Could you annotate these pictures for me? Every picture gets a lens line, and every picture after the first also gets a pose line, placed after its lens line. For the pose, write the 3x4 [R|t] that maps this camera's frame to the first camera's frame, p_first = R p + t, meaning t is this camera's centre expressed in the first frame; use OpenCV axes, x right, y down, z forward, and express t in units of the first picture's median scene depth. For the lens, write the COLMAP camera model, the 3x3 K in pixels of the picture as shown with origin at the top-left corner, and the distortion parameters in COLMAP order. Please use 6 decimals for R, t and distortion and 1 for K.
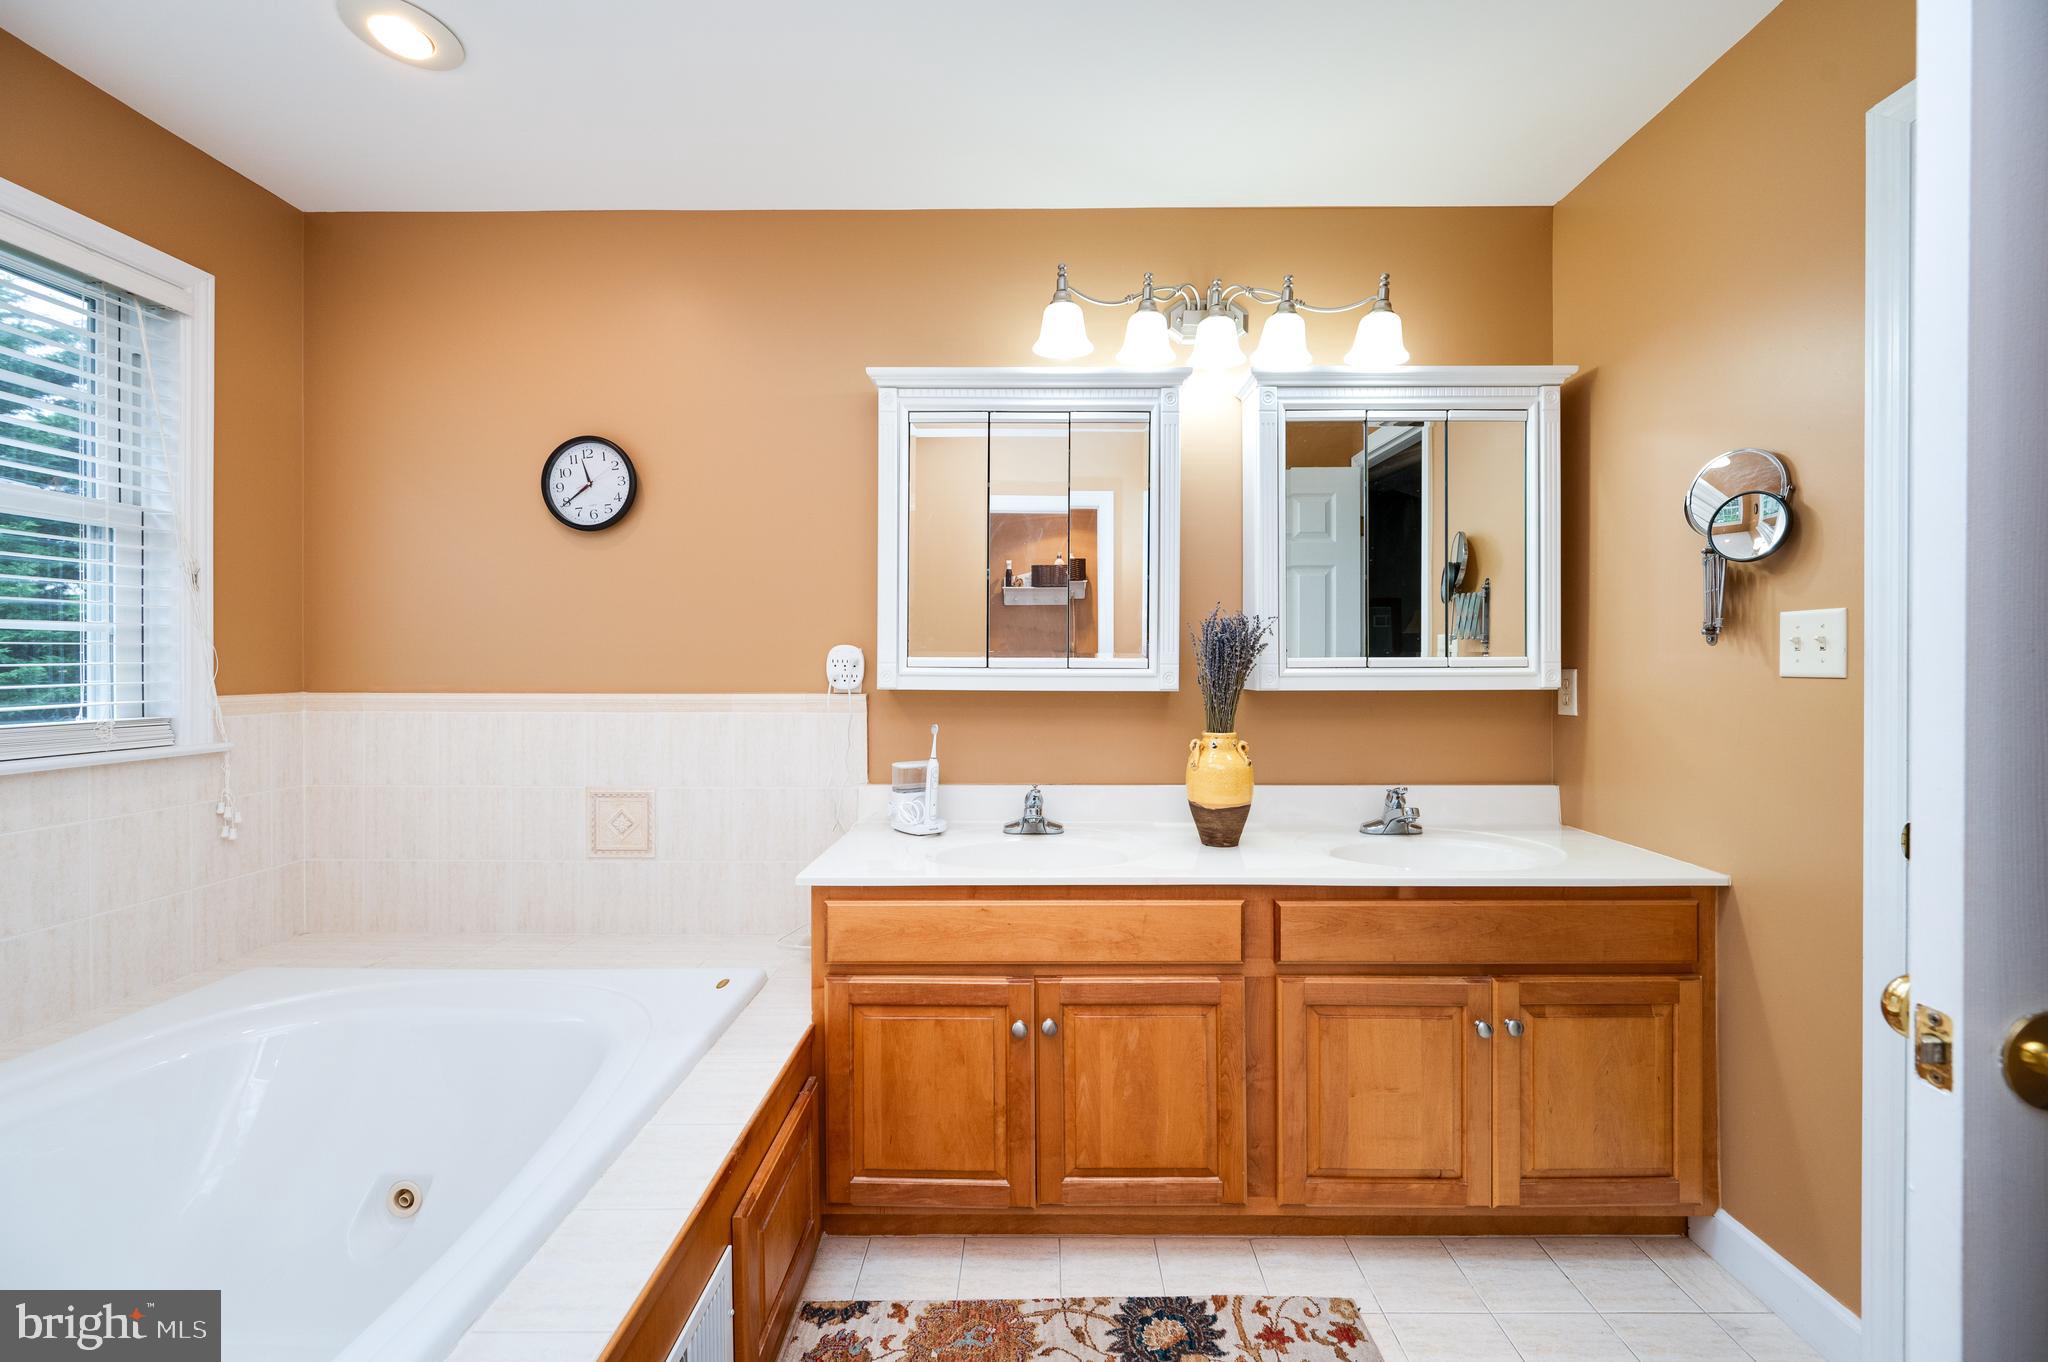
lens RADIAL K [[807.6, 0, 1029.9], [0, 807.6, 668.9], [0, 0, 1]] dist [-0.000888, -0.000362]
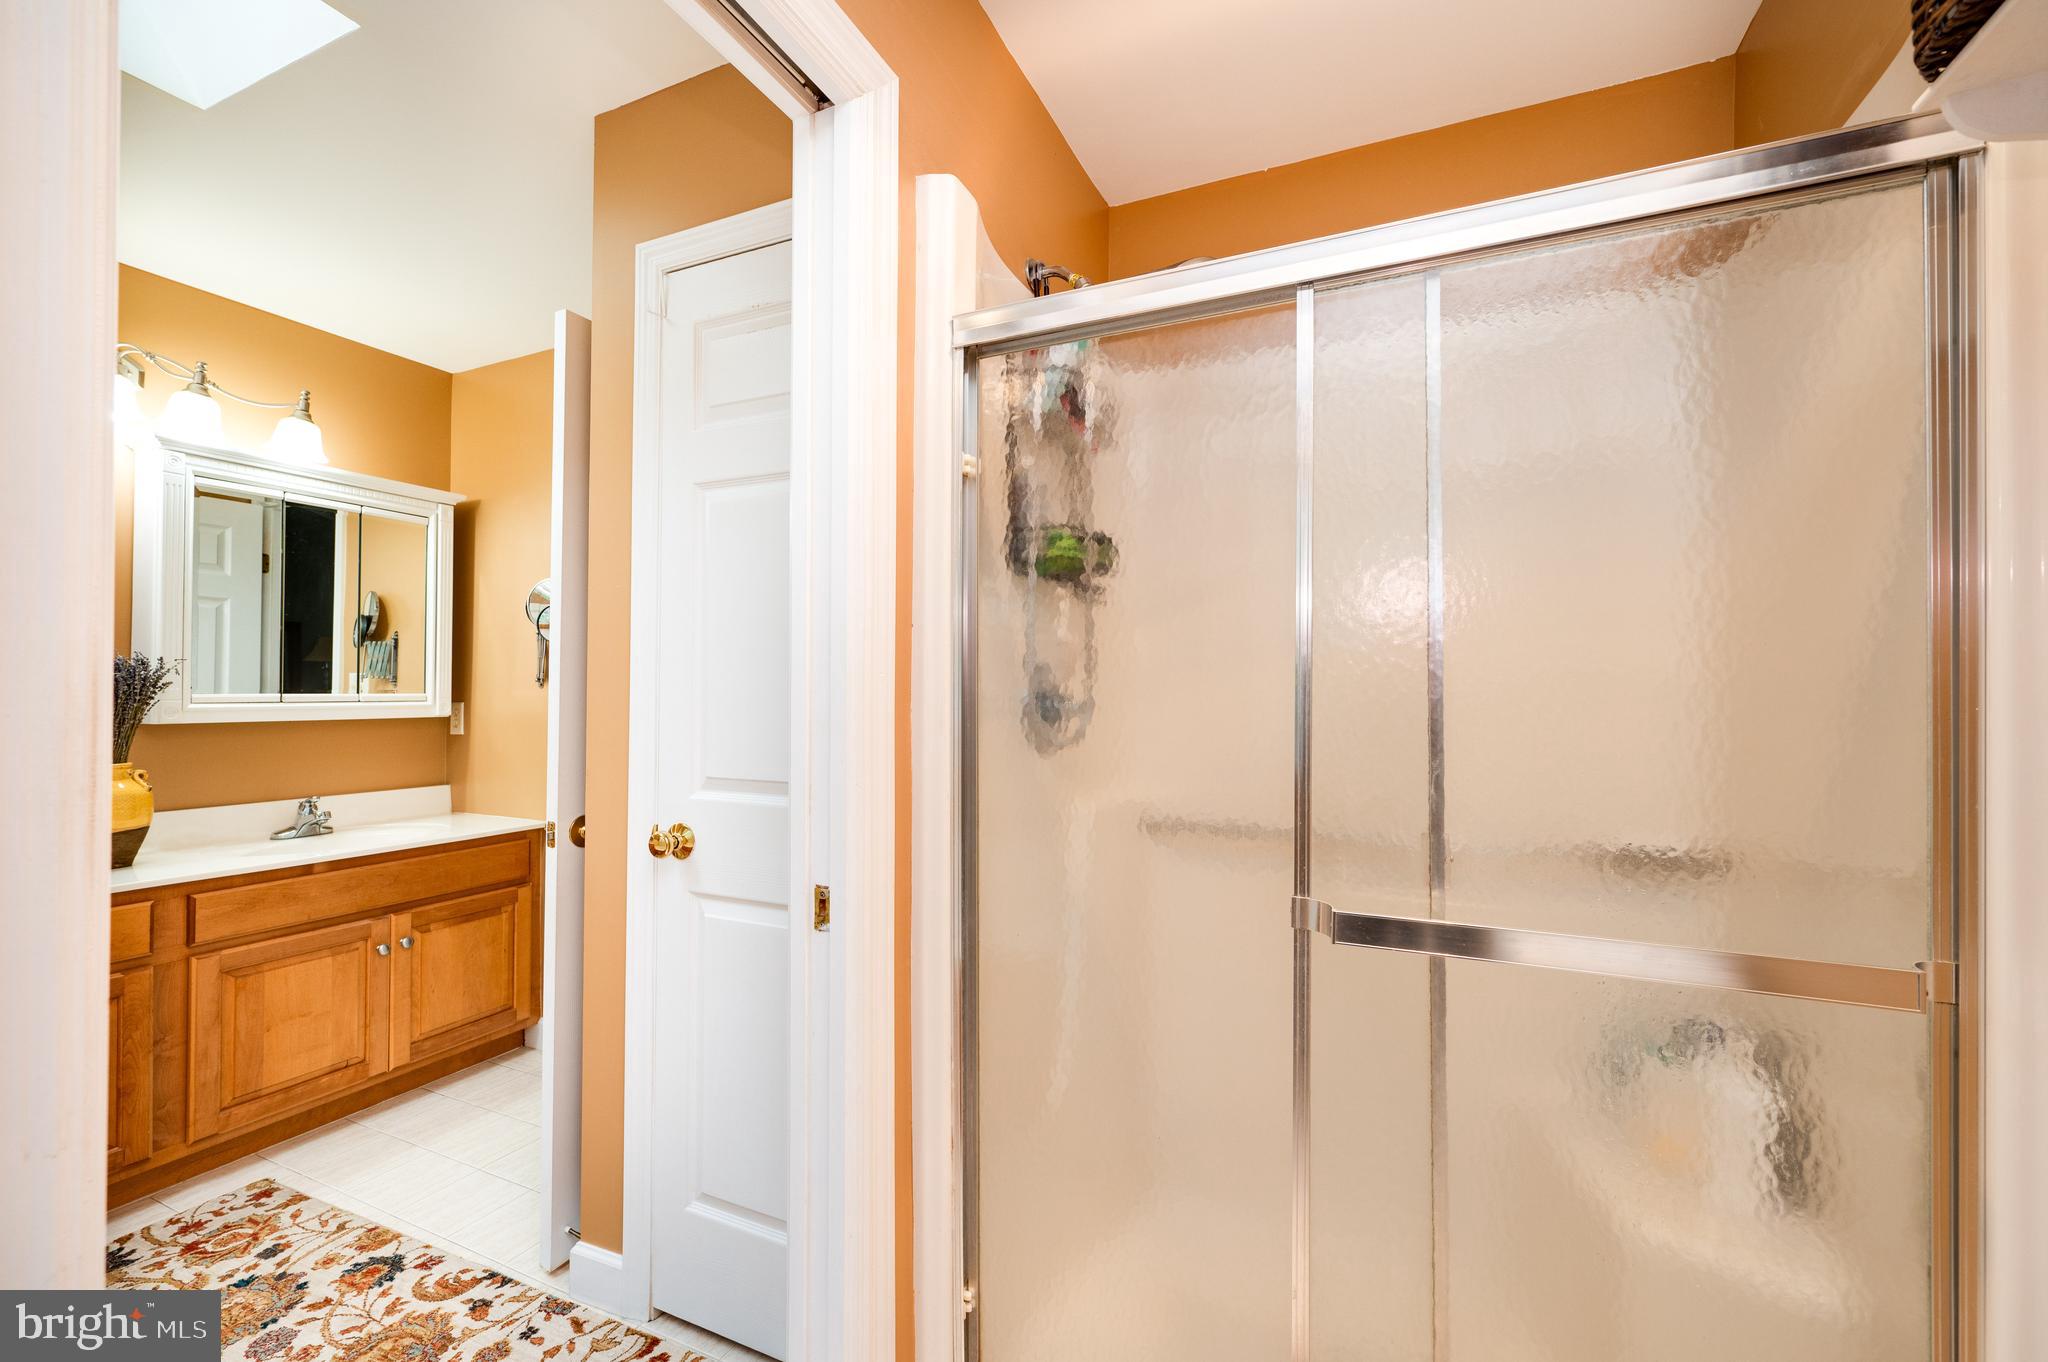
lens RADIAL K [[807.6, 0, 1059.4], [0, 807.6, 680.3], [0, 0, 1]] dist [-0.000888, -0.000362]
pose [[0.370795, 0.017350, 0.928553, -0.331259], [0.000974, 0.999818, -0.019071, -0.012437], [-0.928714, 0.007976, 0.370711, -0.646911]]
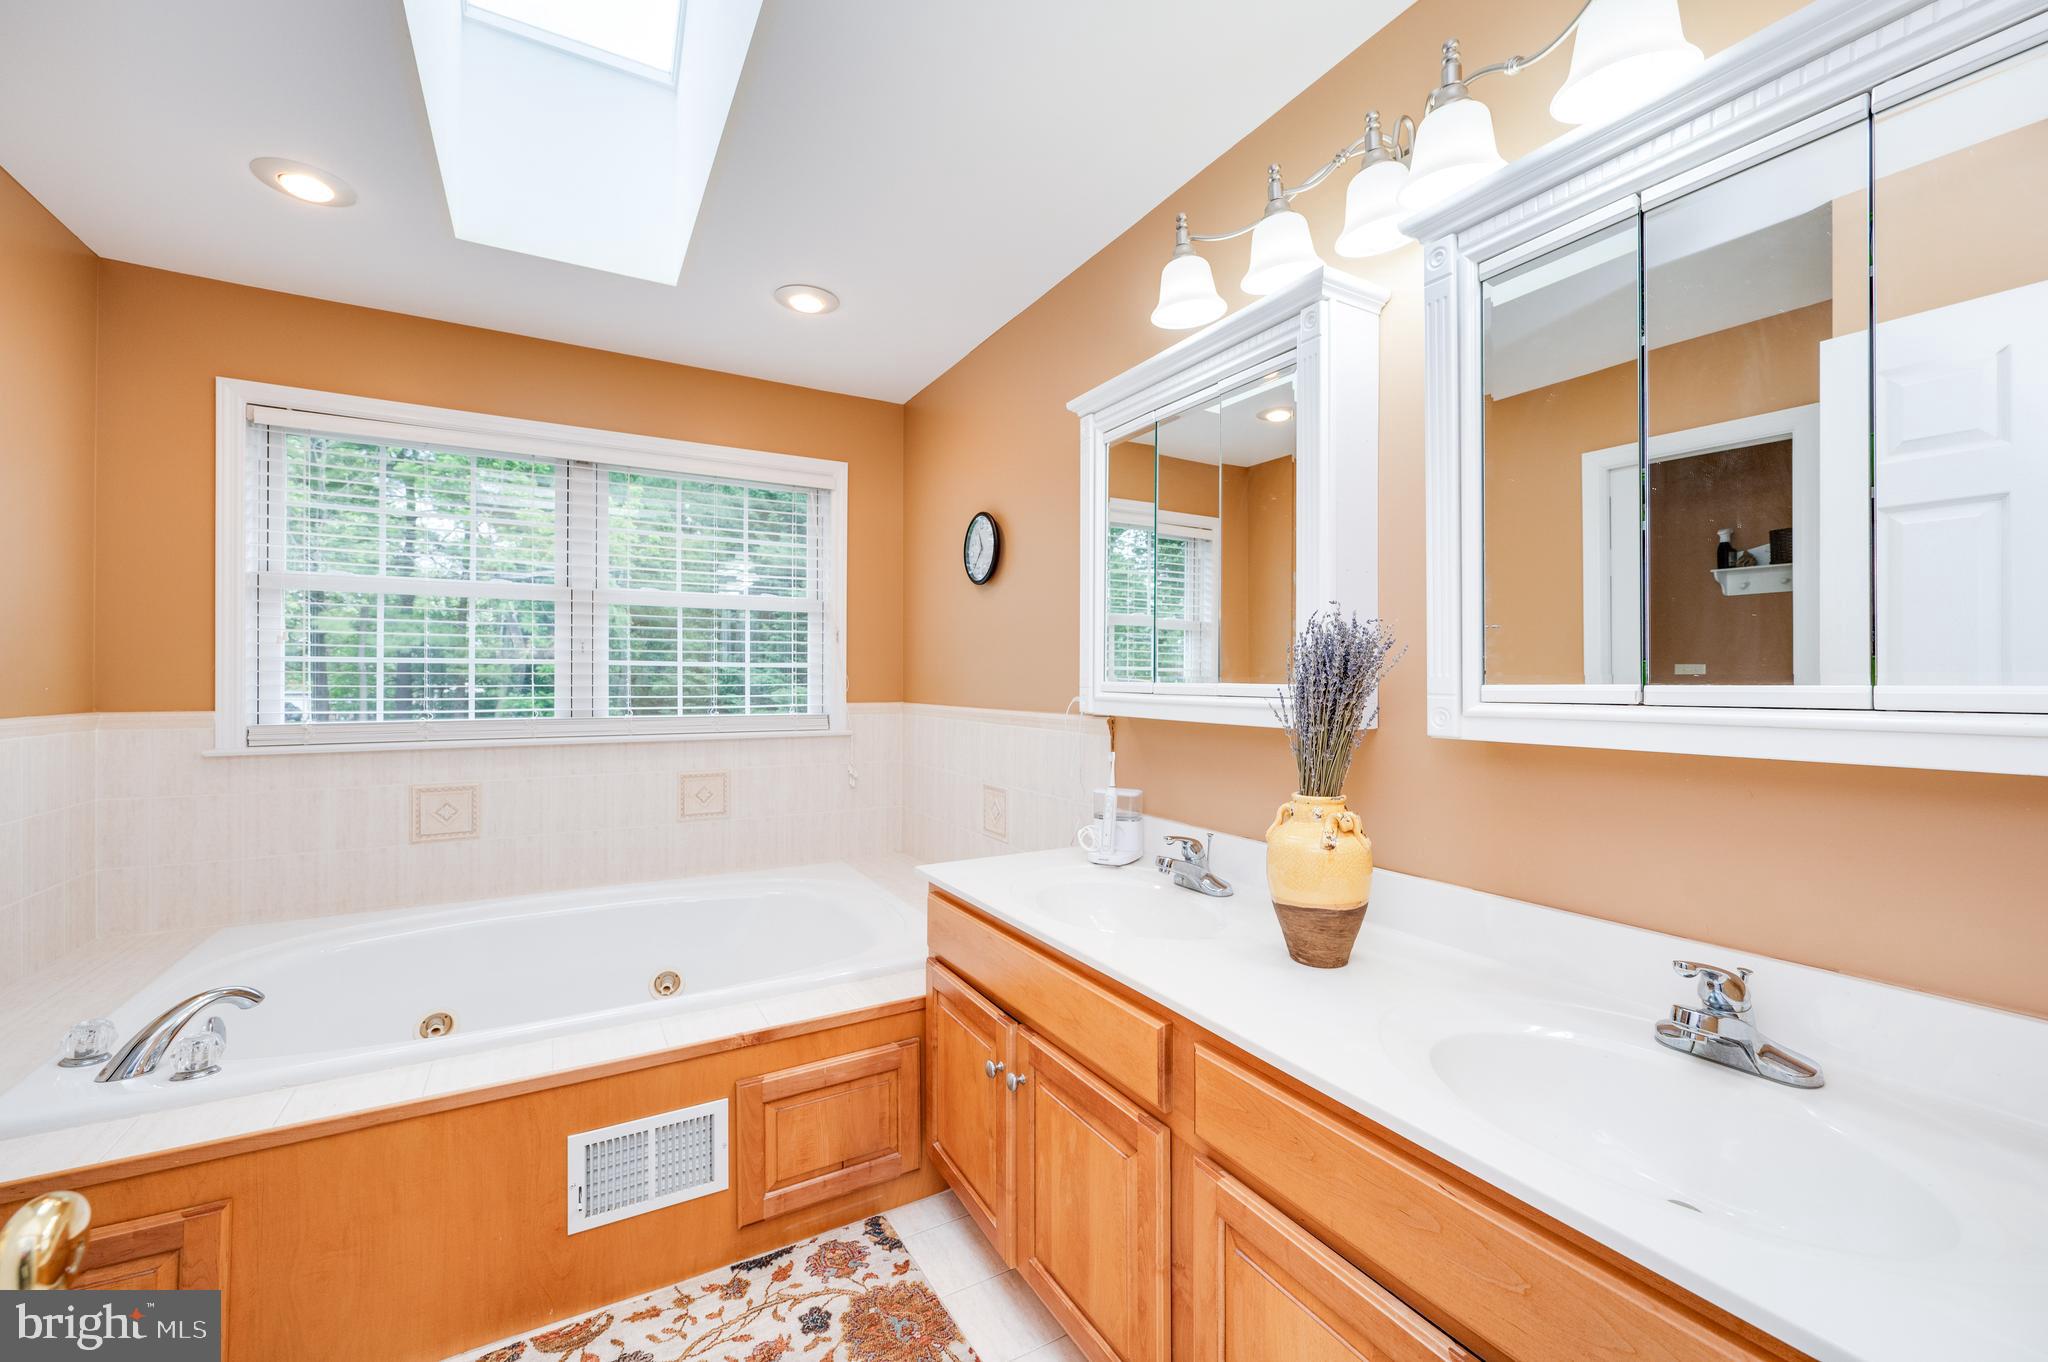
lens RADIAL K [[807.6, 0, 1020.1], [0, 807.6, 678.3], [0, 0, 1]] dist [-0.000888, -0.000362]
pose [[0.507962, -0.000787, -0.861379, 0.784735], [-0.005169, 0.999979, -0.003961, -0.017361], [0.861364, 0.006464, 0.507947, 0.499595]]
